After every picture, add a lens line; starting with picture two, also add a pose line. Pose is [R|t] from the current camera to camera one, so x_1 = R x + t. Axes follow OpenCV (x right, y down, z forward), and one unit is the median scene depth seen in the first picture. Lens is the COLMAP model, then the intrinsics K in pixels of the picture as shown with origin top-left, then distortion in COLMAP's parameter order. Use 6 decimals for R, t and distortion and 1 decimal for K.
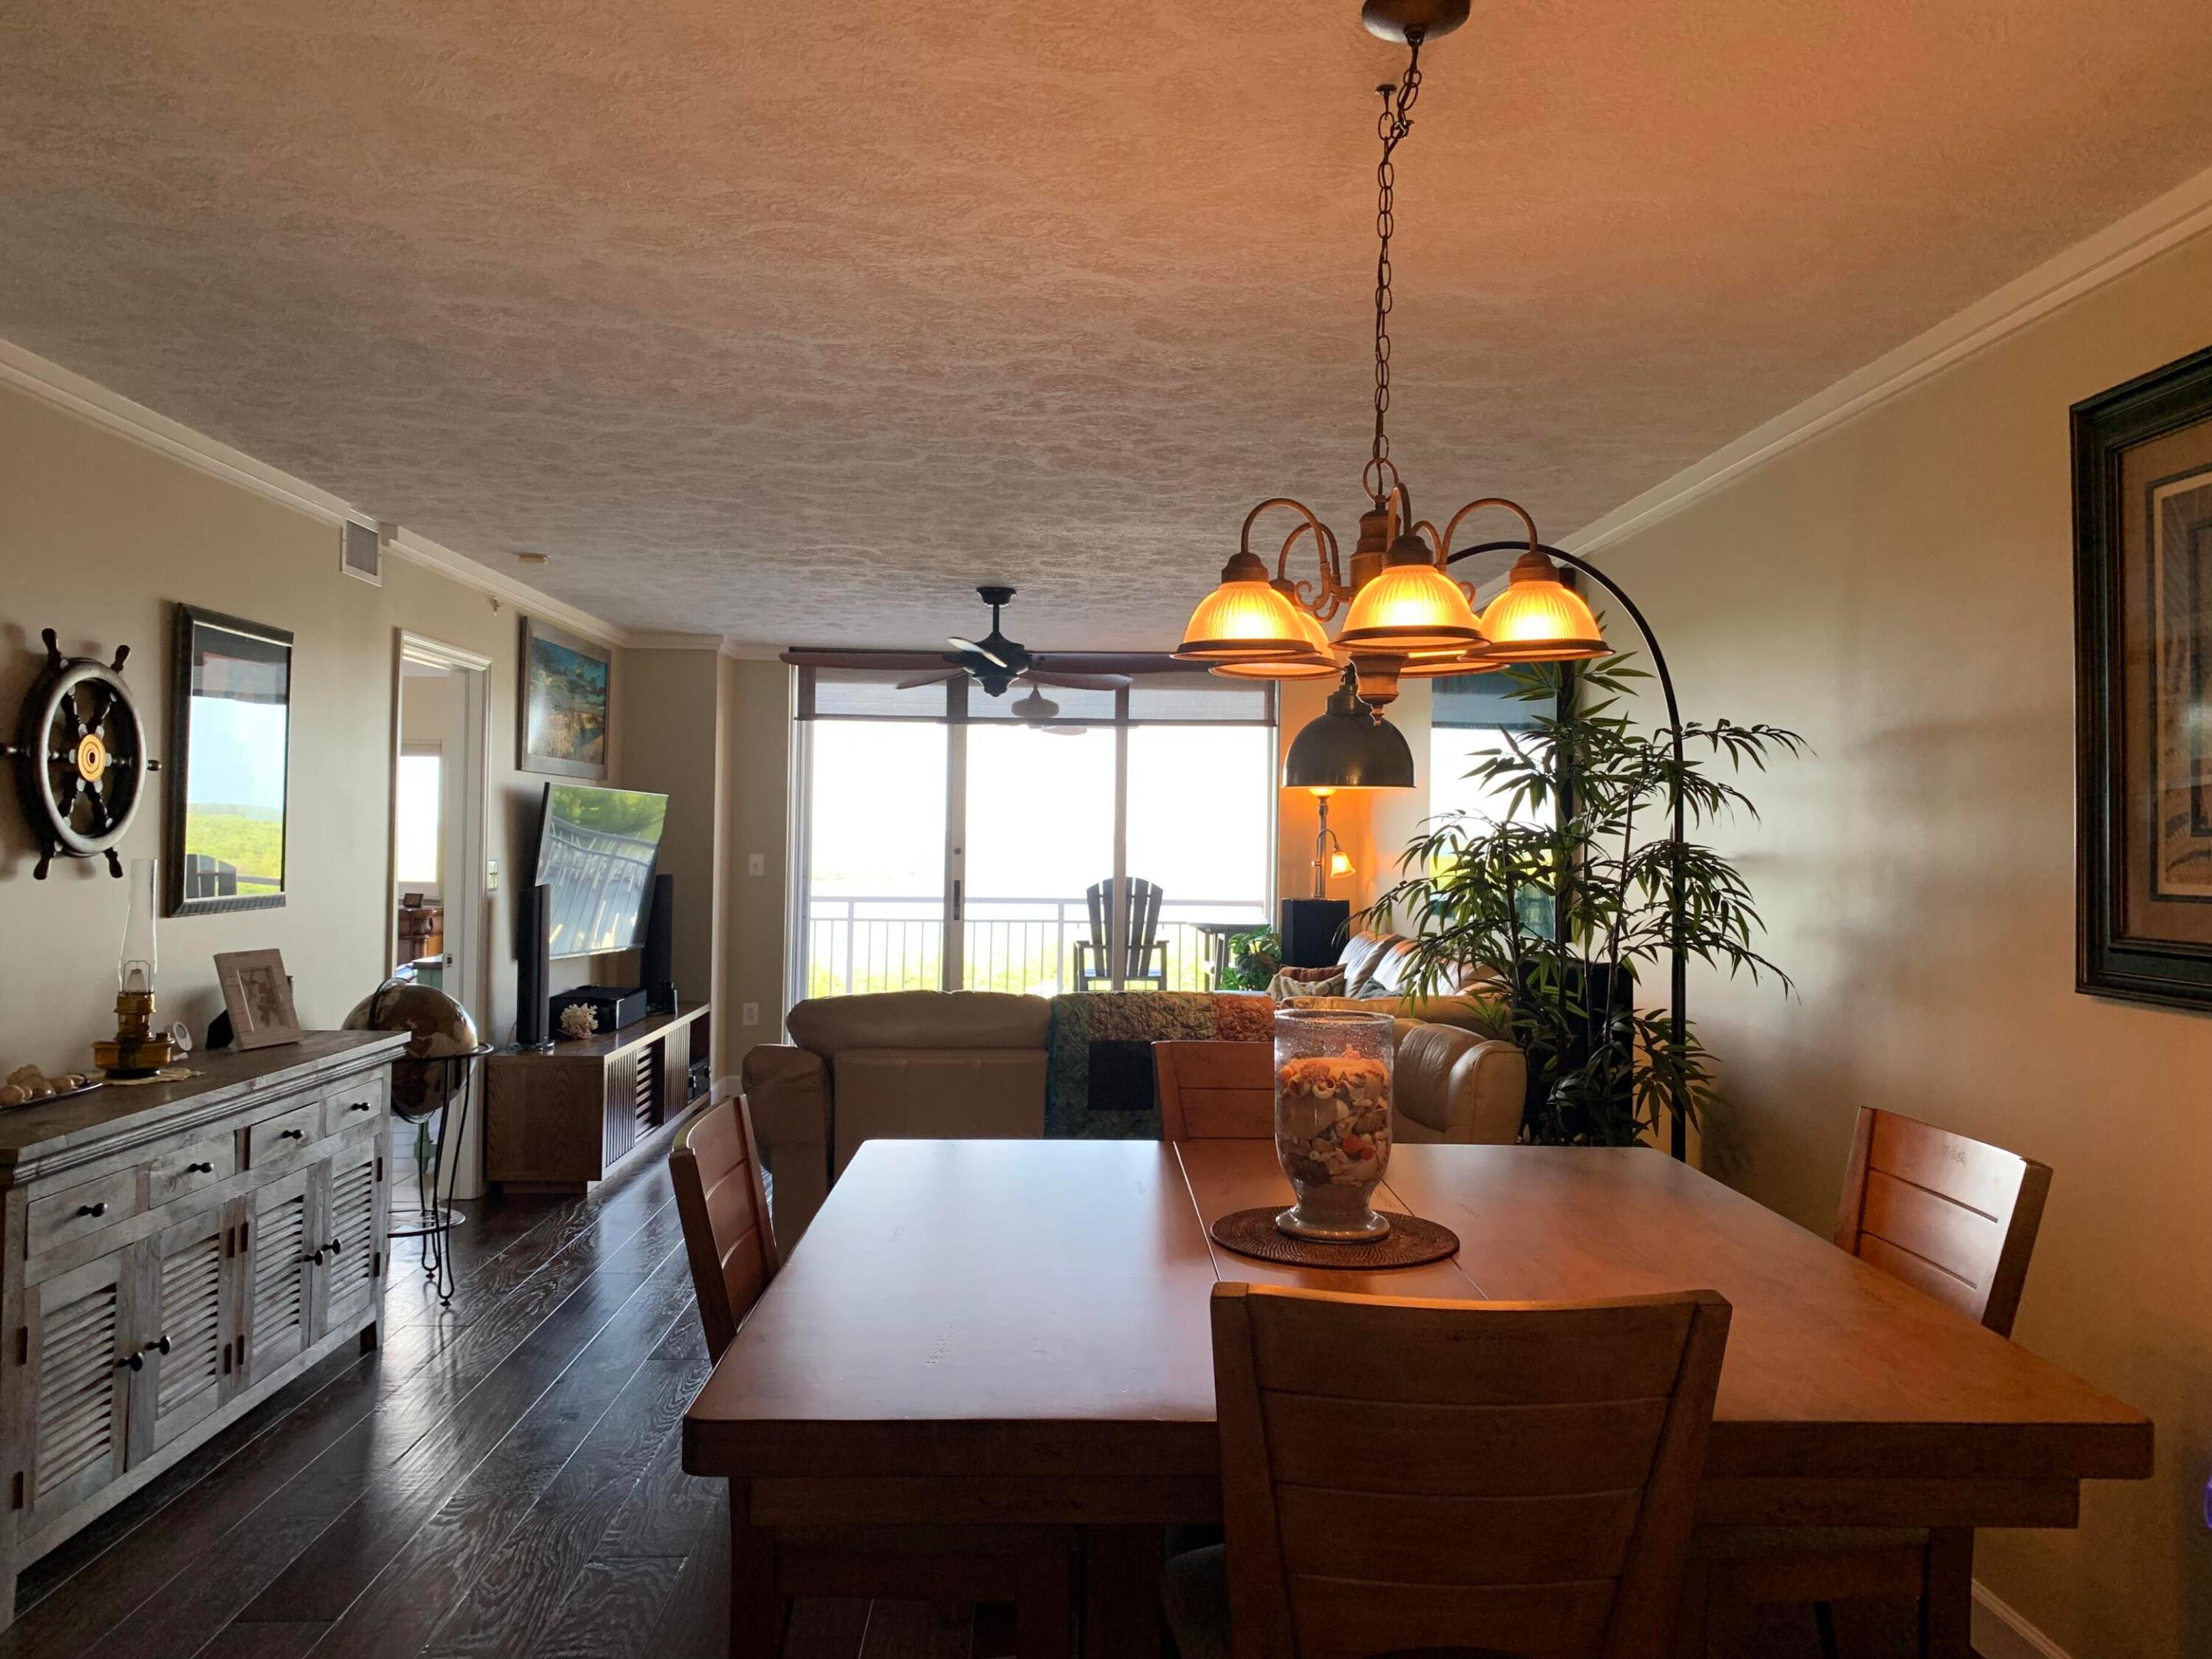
lens RADIAL K [[1694.8, 0, 1106.0], [0, 1694.8, 829.5], [0, 0, 1]] dist [0.002376, -0.000302]
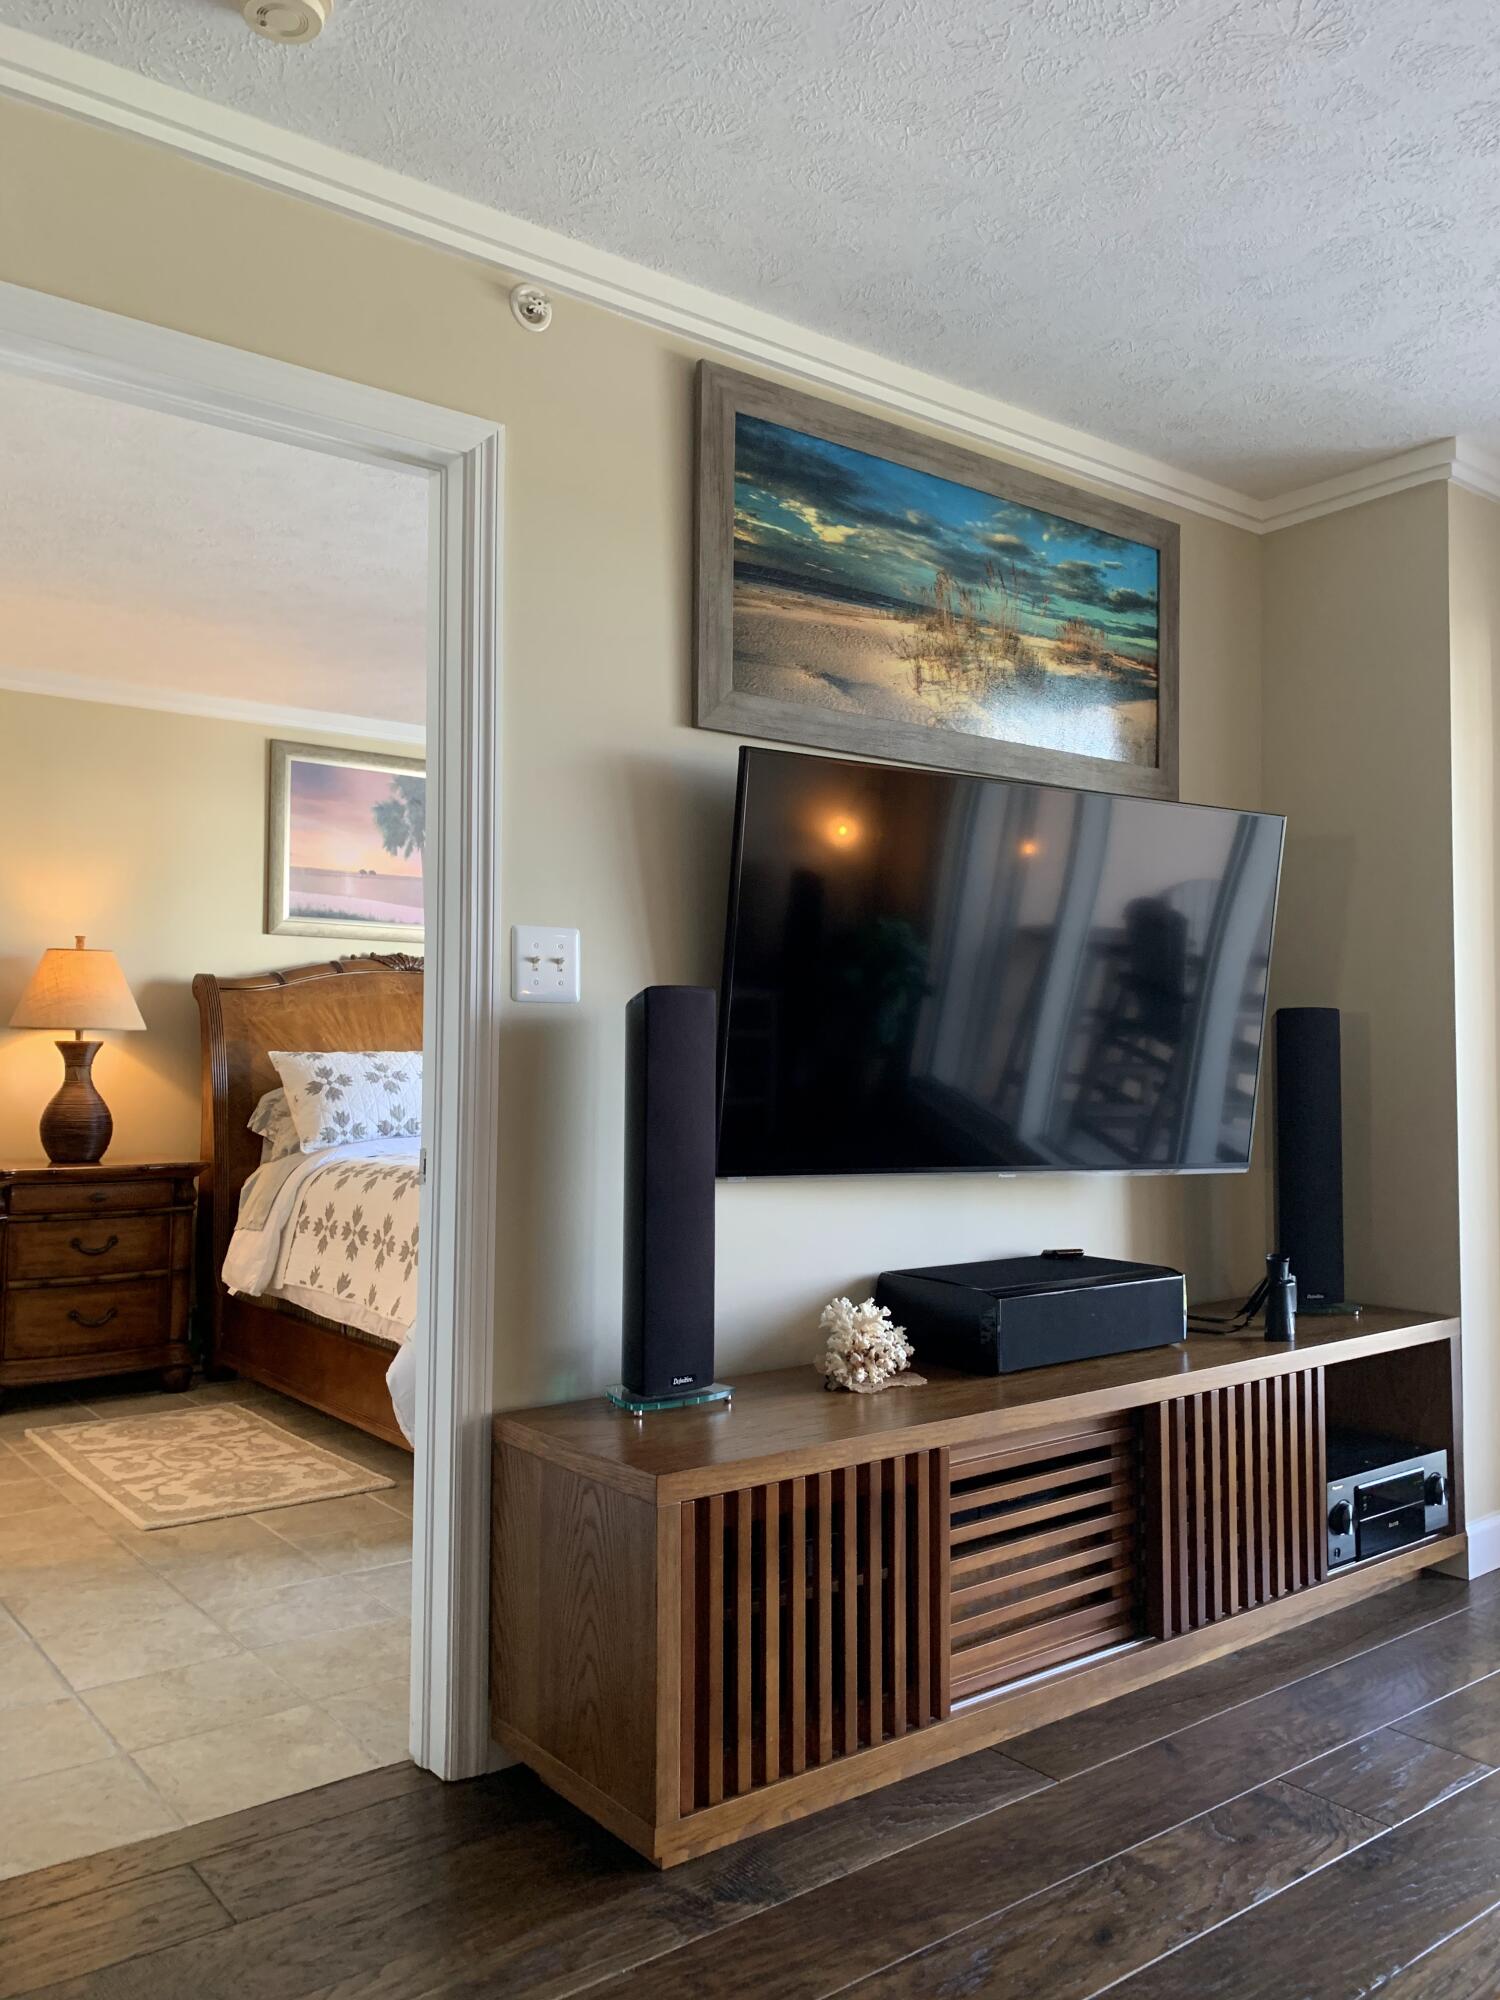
lens RADIAL K [[1532.3, 0, 753.2], [0, 1532.3, 980.5], [0, 0, 1]] dist [0.002376, -0.000302]
pose [[0.585731, -0.042193, -0.809407, -0.028936], [0.002249, 0.998725, -0.050435, 0.041557], [0.810503, 0.027721, 0.585079, 0.699155]]
